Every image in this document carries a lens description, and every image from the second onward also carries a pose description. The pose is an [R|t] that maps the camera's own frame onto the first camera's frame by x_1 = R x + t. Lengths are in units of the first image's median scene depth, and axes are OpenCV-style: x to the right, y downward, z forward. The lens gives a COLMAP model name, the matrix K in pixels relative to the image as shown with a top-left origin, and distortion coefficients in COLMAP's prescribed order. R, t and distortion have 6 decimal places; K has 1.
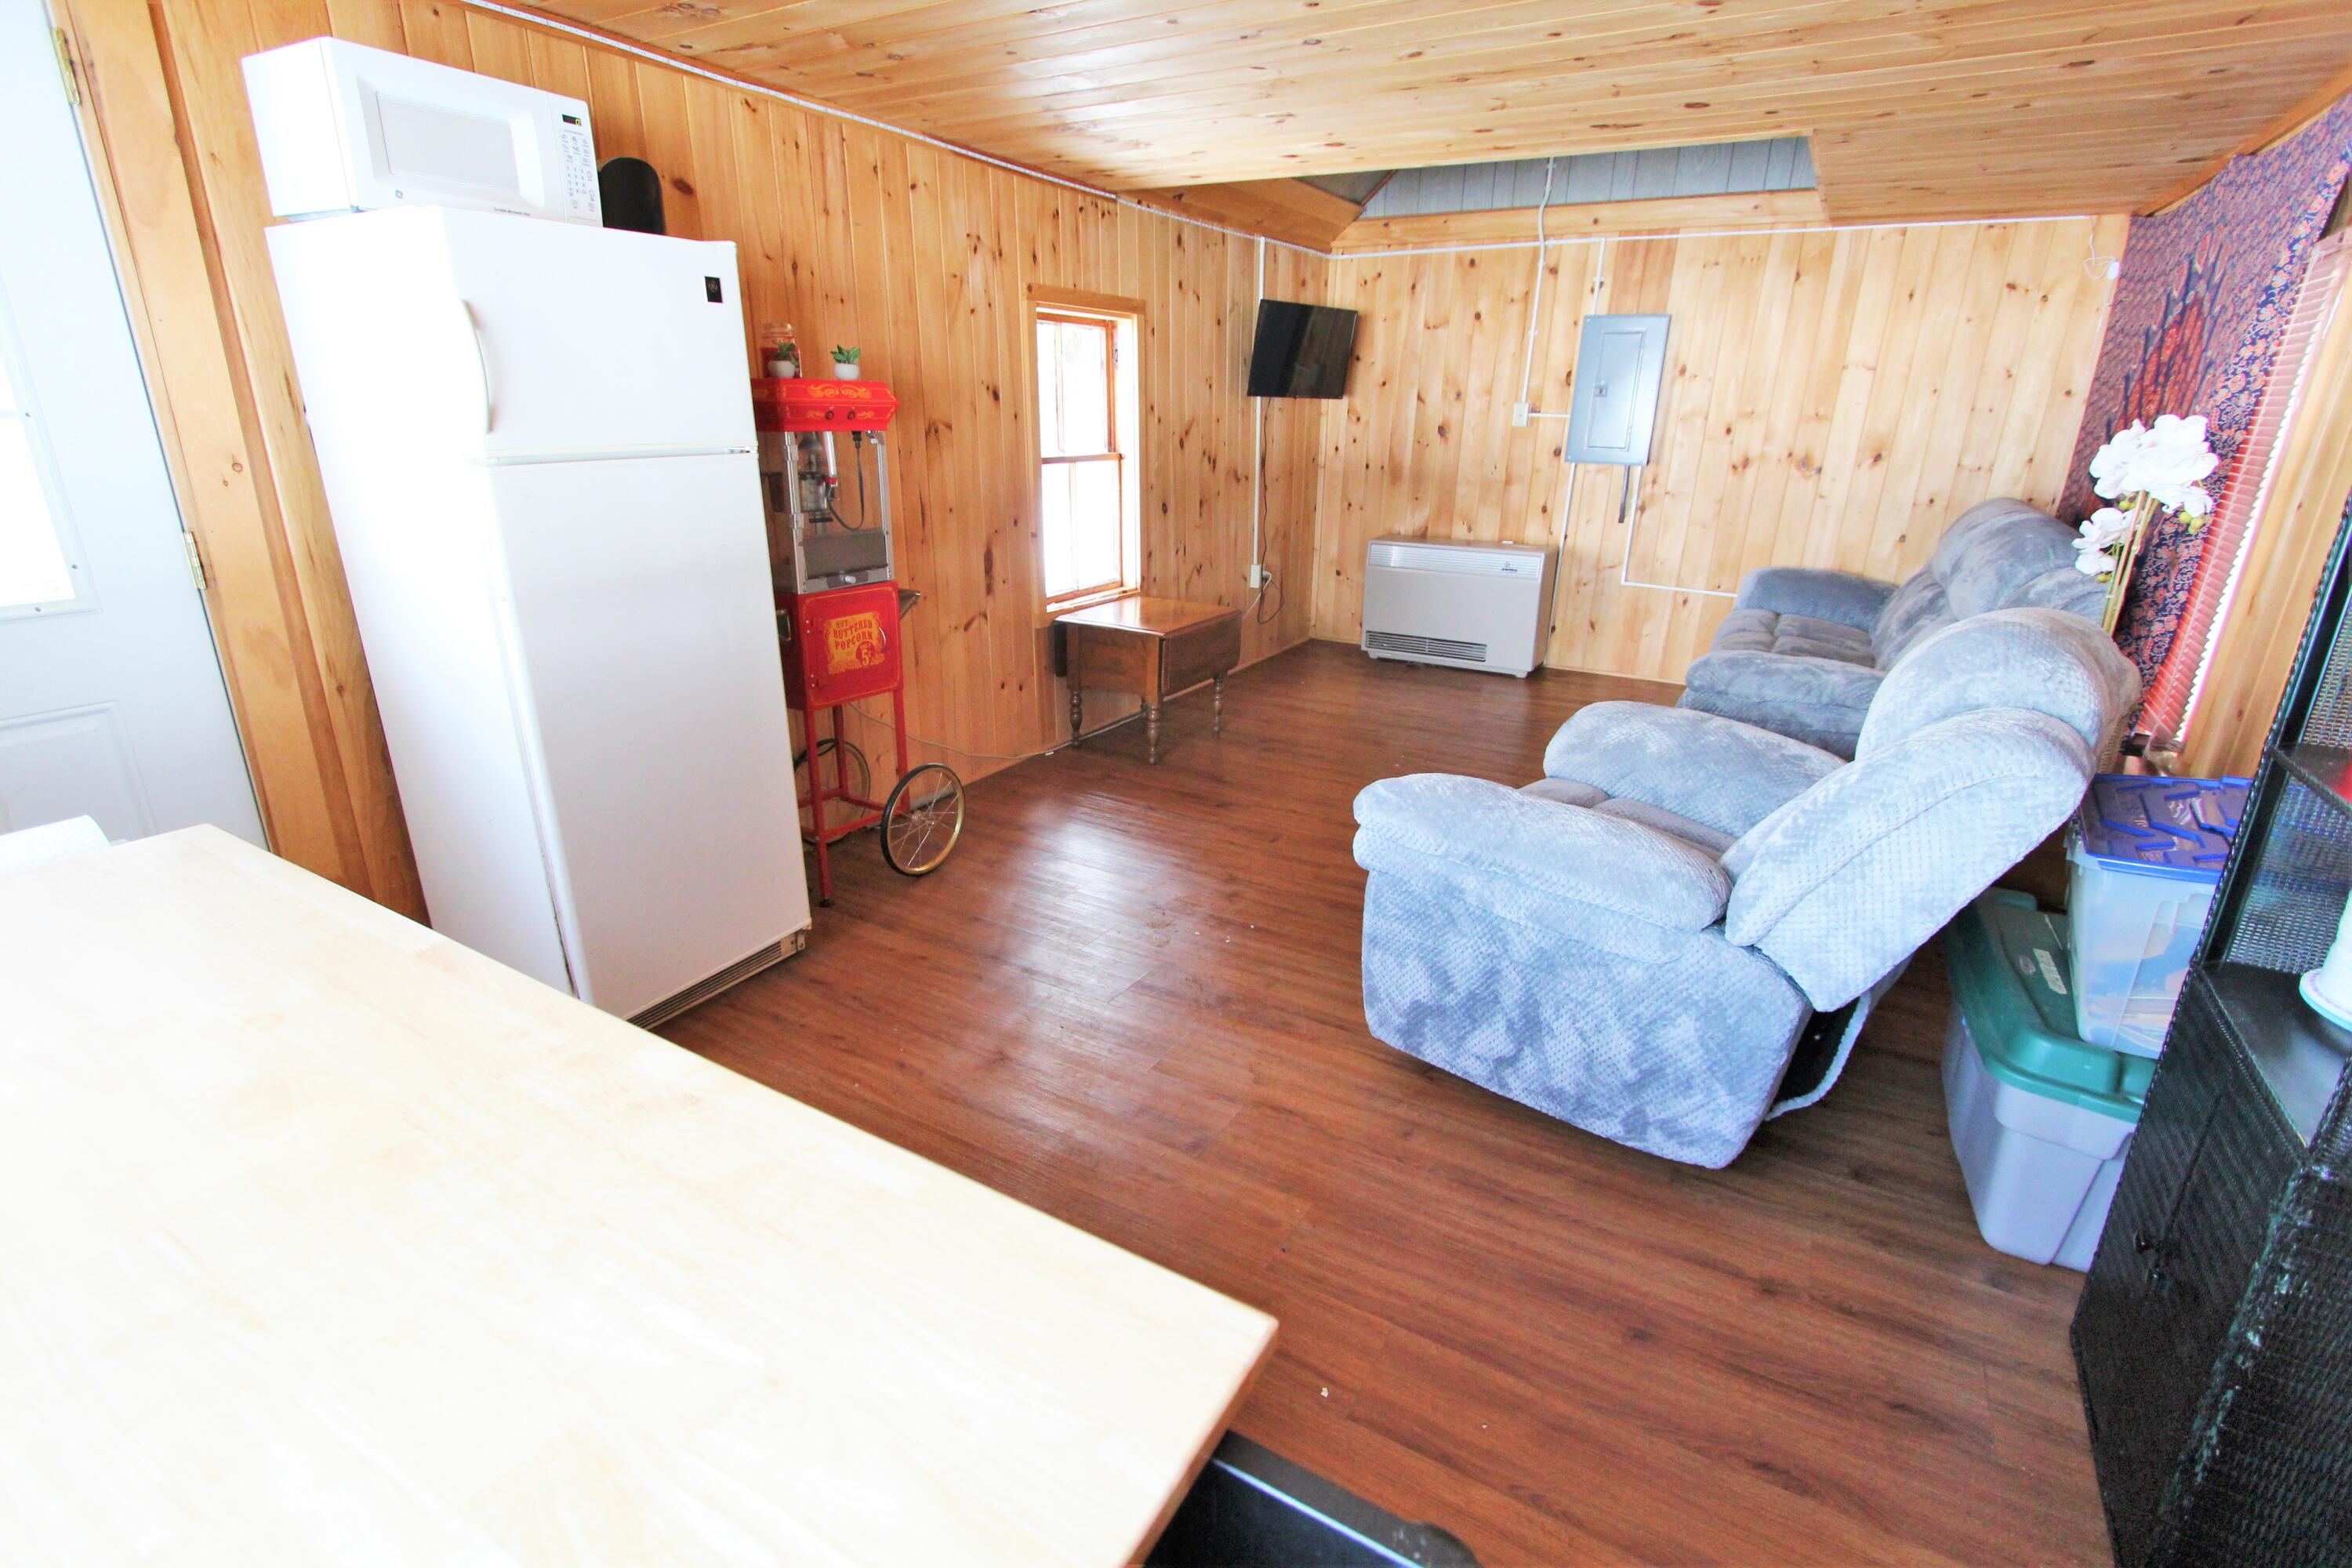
lens RADIAL K [[1086.6, 0, 1168.8], [0, 1086.6, 793.4], [0, 0, 1]] dist [-0.016830, 0.002570]
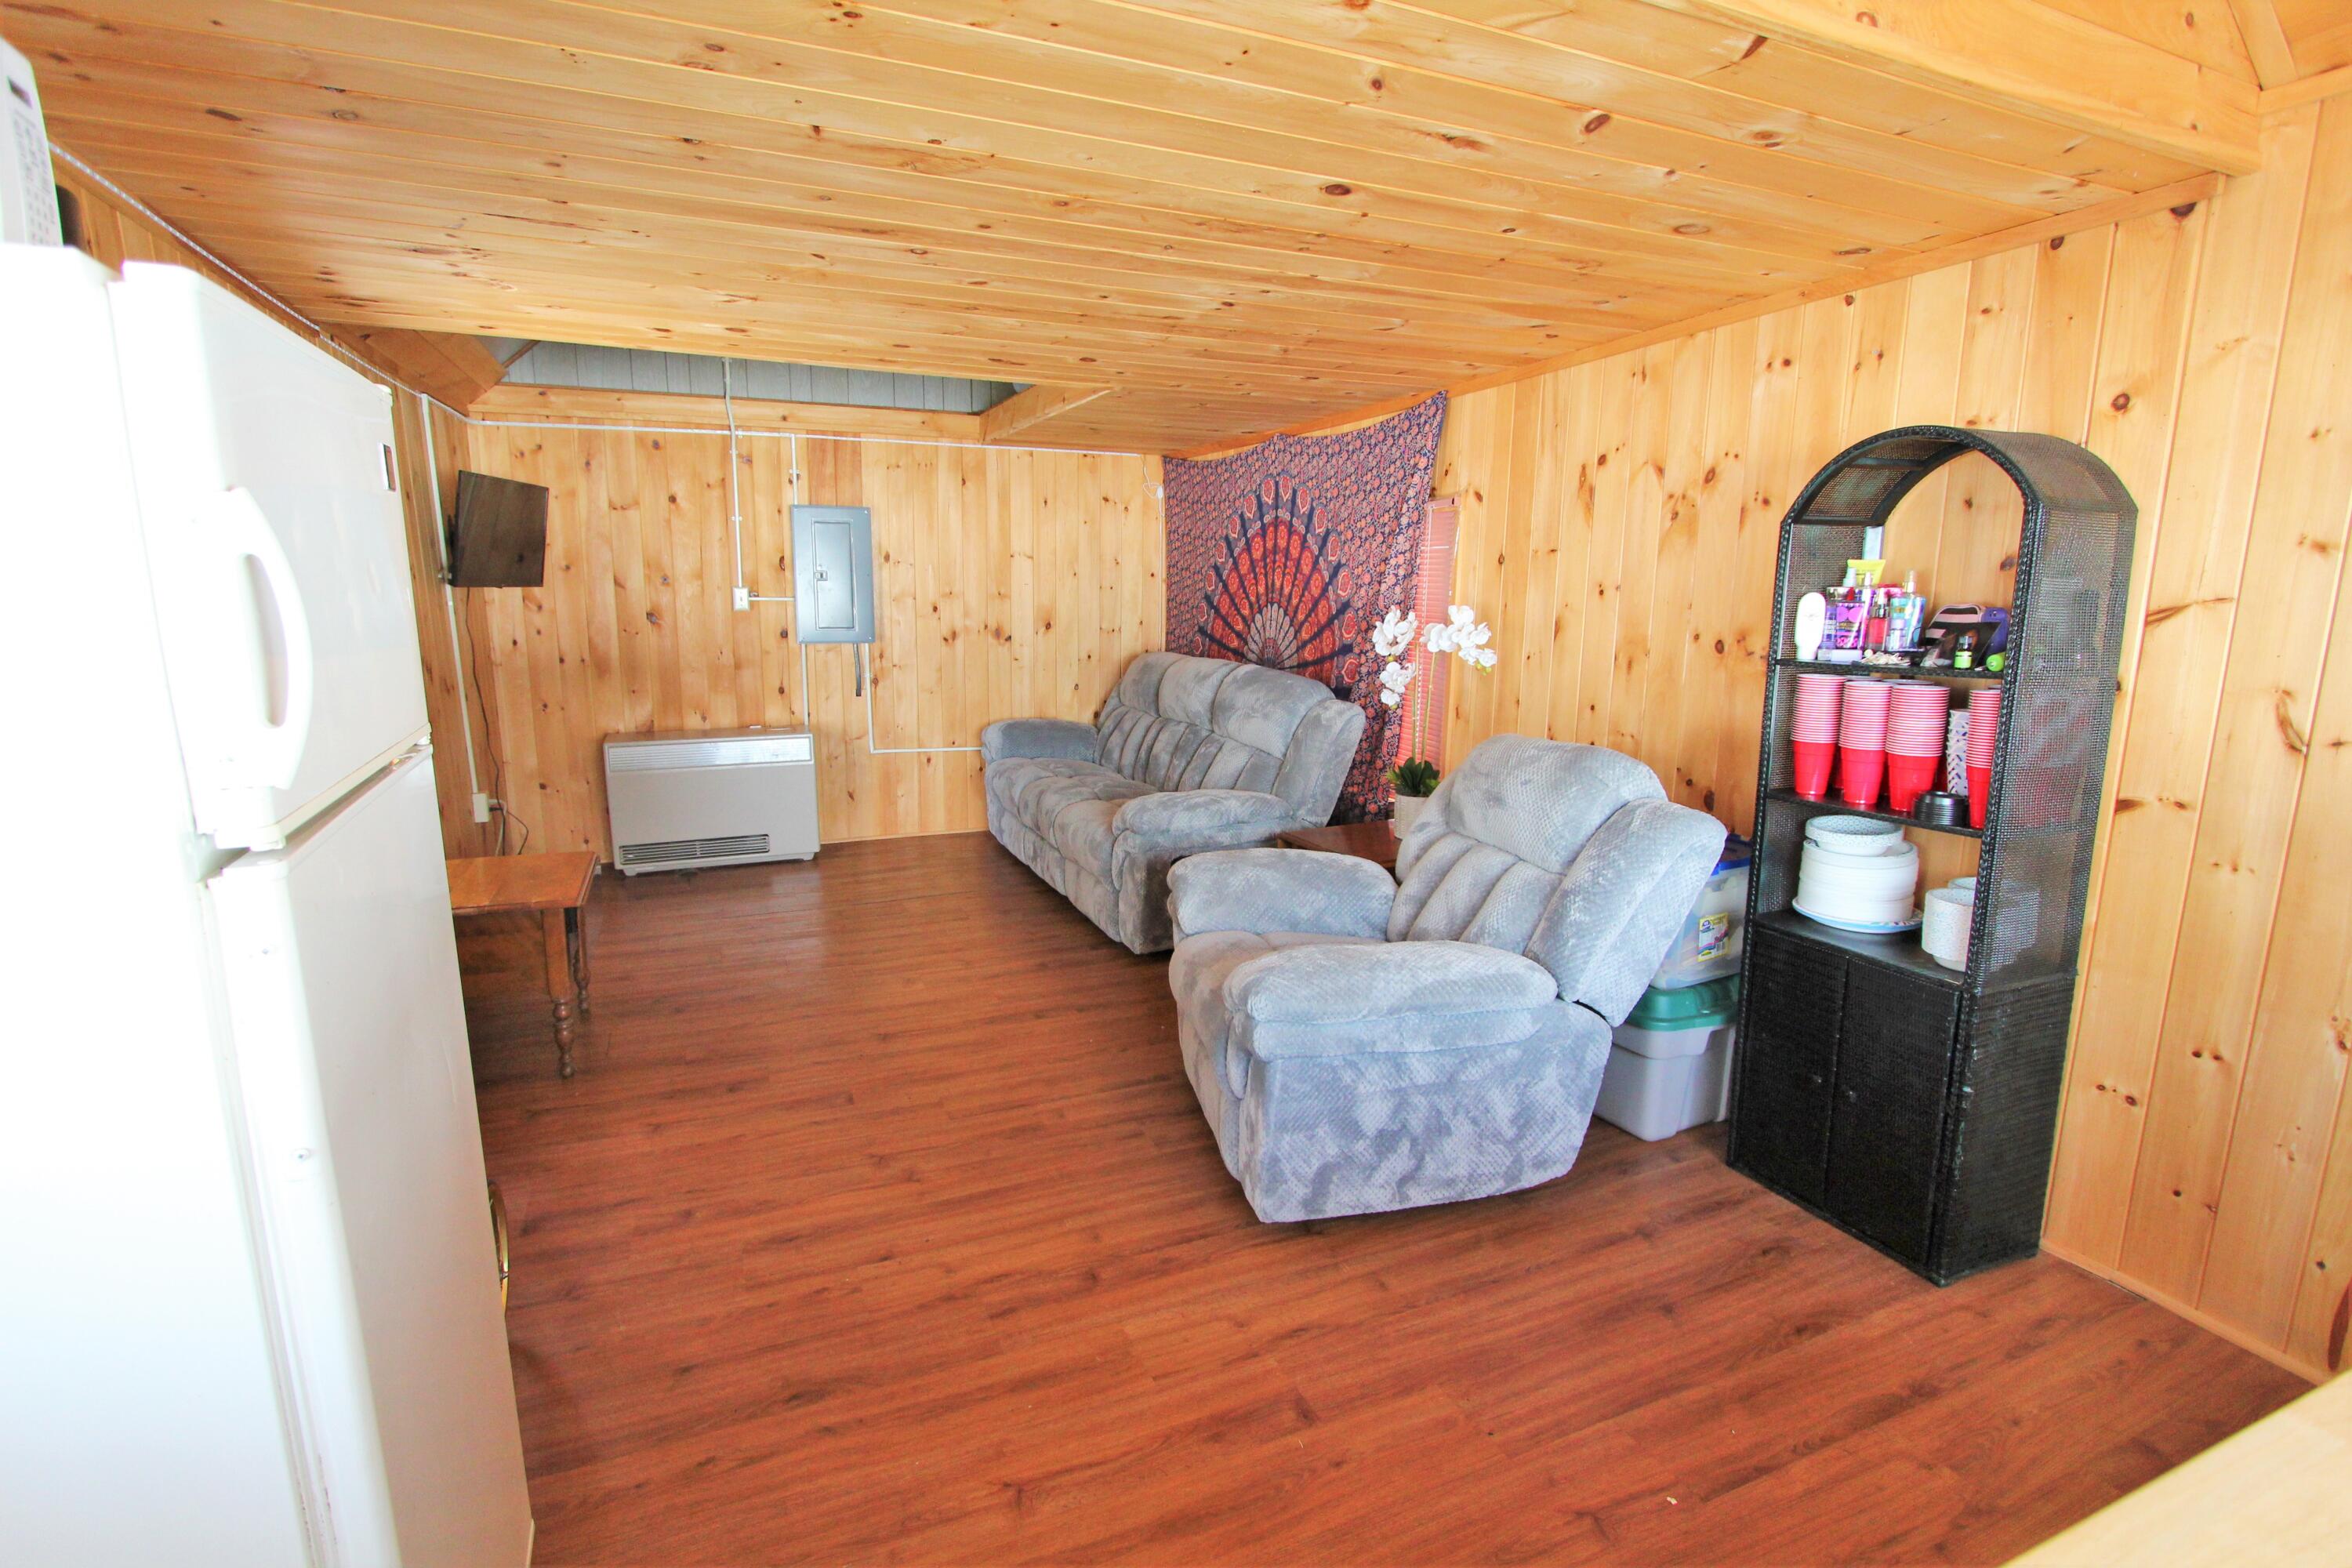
lens RADIAL K [[1086.6, 0, 1167.1], [0, 1086.6, 791.7], [0, 0, 1]] dist [-0.016830, 0.002570]
pose [[0.589168, -0.163550, 0.791285, -0.326654], [0.272099, 0.962262, -0.003708, -0.100096], [-0.760818, 0.217492, 0.611436, 0.201518]]
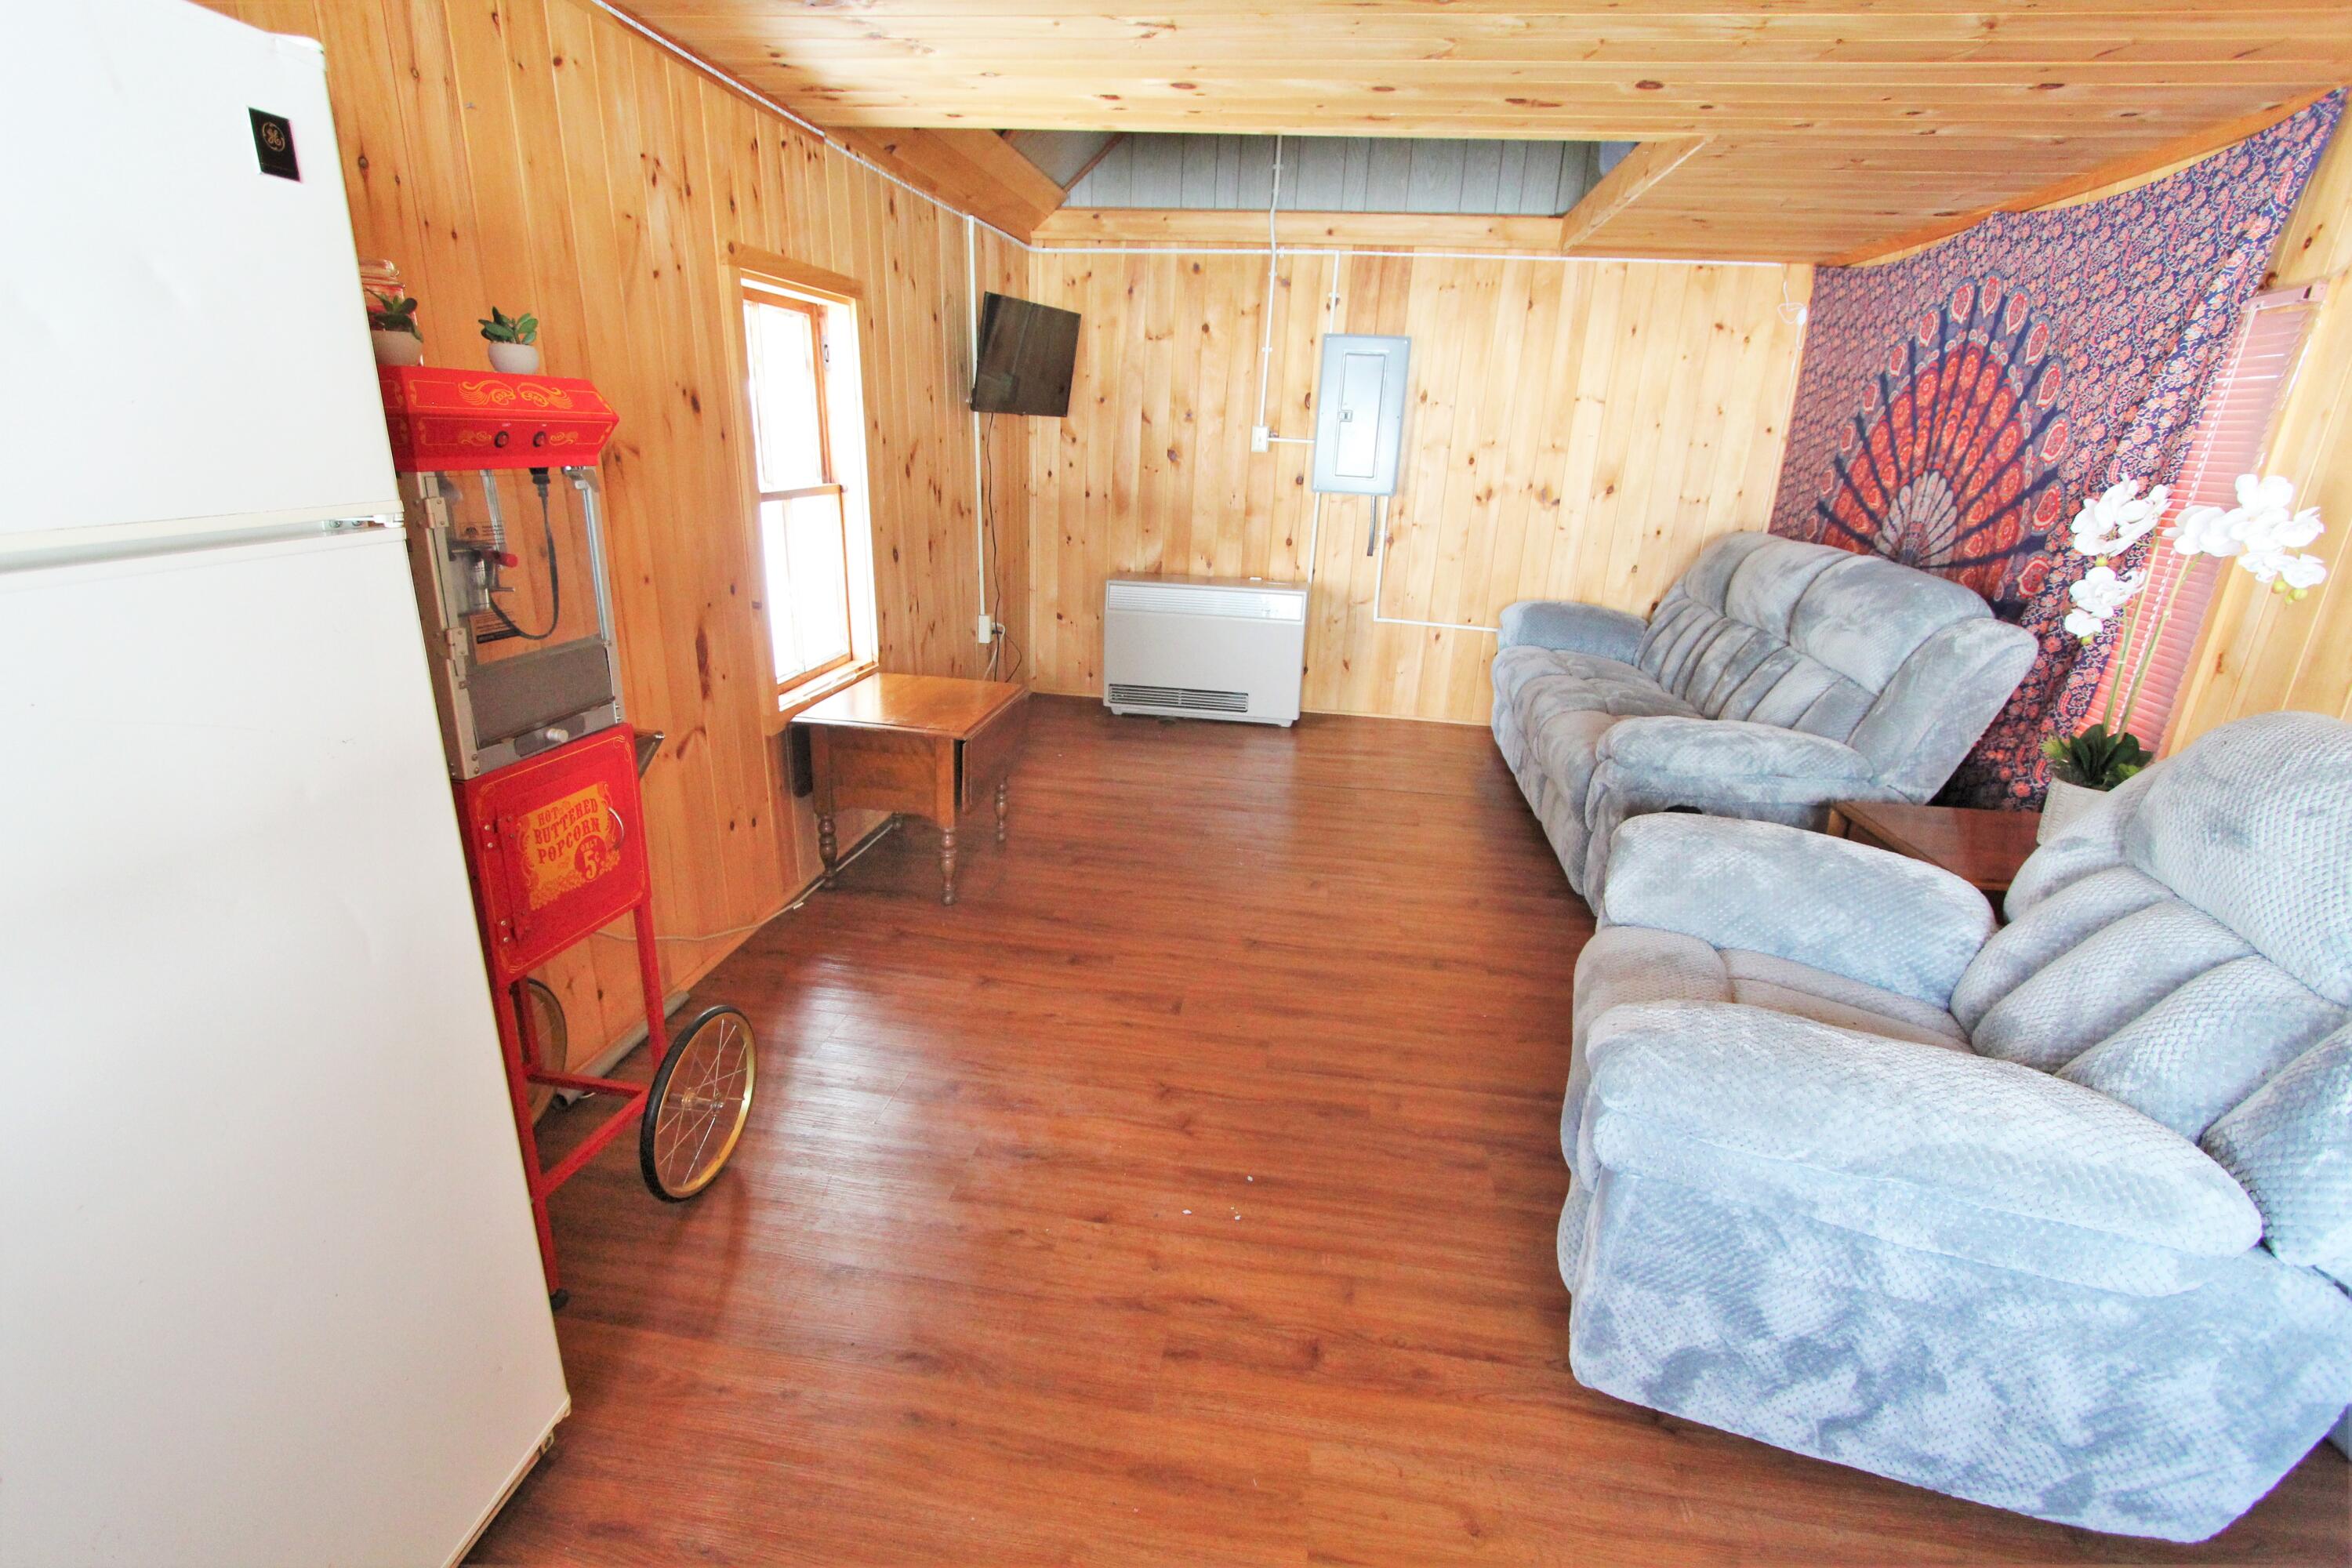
lens RADIAL K [[1086.6, 0, 1168.9], [0, 1086.6, 790.5], [0, 0, 1]] dist [-0.016830, 0.002570]
pose [[0.925661, -0.098014, 0.365437, -0.140395], [0.102241, 0.994729, 0.007818, -0.095157], [-0.364277, 0.030126, 0.930803, 0.252435]]
